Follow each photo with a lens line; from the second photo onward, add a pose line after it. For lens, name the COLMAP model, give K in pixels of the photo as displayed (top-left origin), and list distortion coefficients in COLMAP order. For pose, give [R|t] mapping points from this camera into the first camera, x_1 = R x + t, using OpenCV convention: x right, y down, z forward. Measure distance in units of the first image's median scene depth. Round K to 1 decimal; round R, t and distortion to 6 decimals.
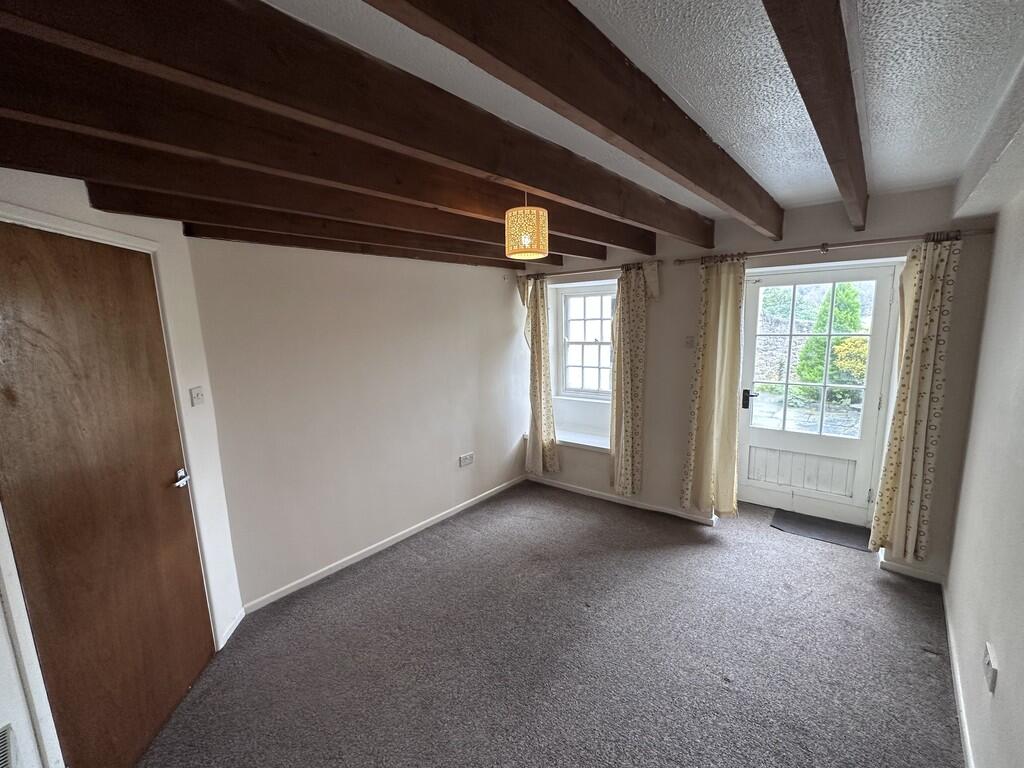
lens RADIAL K [[409.6, 0, 513.2], [0, 409.6, 384.5], [0, 0, 1]] dist [-0.003763, 0.000252]
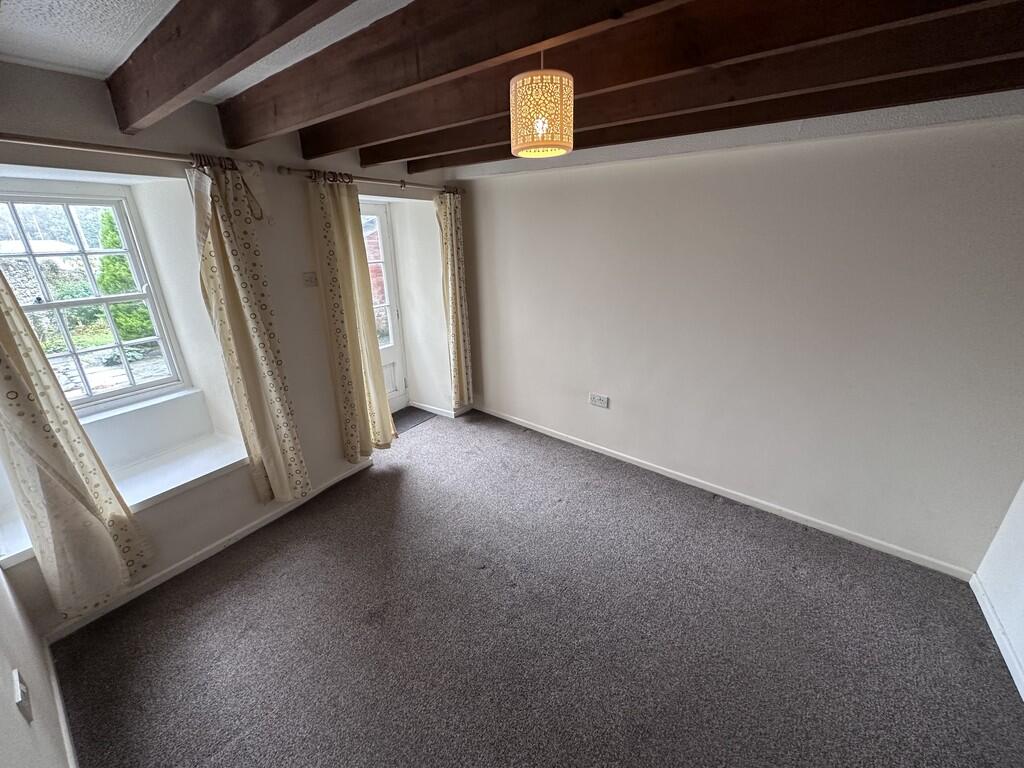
lens RADIAL K [[409.6, 0, 513.2], [0, 409.6, 381.1], [0, 0, 1]] dist [-0.003763, 0.000252]
pose [[-0.071211, -0.312154, 0.947359, -0.477709], [0.170385, 0.932004, 0.319902, -0.117439], [-0.982801, 0.184197, -0.013183, 0.724296]]
